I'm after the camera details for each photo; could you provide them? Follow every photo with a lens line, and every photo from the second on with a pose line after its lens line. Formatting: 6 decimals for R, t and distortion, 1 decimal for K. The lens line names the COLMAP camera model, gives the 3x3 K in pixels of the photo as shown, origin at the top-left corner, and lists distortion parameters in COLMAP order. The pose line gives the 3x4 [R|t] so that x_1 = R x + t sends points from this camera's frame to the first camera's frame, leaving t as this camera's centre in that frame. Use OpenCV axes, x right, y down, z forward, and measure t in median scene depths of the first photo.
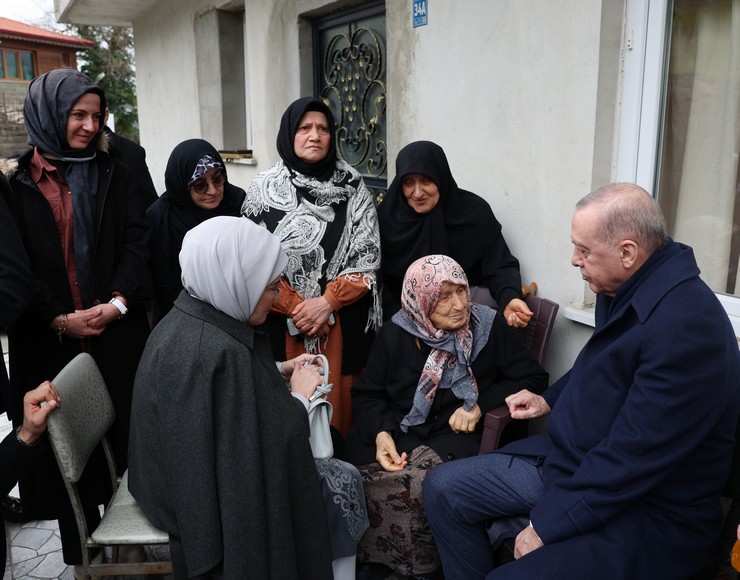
lens RADIAL K [[691.0, 0, 370.0], [0, 691.0, 290.0], [0, 0, 1]] dist [-0.120366, 0.108047]
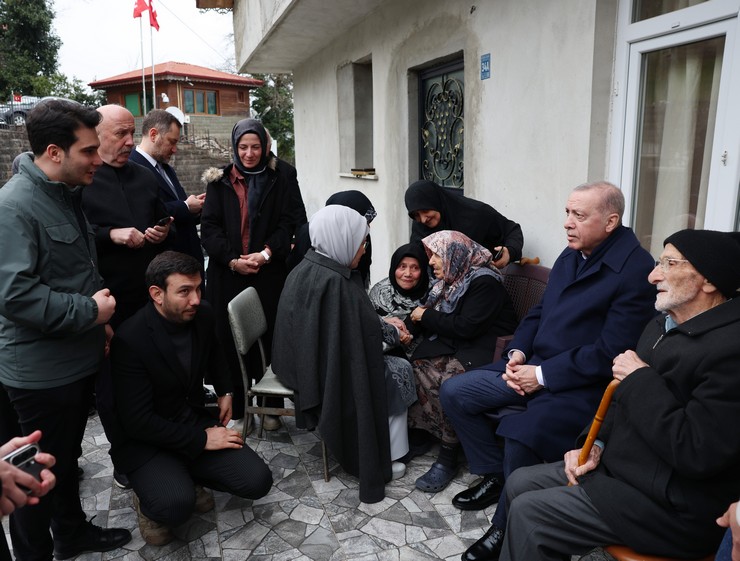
lens RADIAL K [[641.4, 0, 331.4], [0, 641.4, 278.5], [0, 0, 1]] dist [-0.133650, 0.135526]
pose [[0.963843, 0.033019, -0.264417, 0.077008], [-0.041675, 0.998761, -0.027190, 0.042993], [0.263191, 0.037226, 0.964025, -0.195007]]
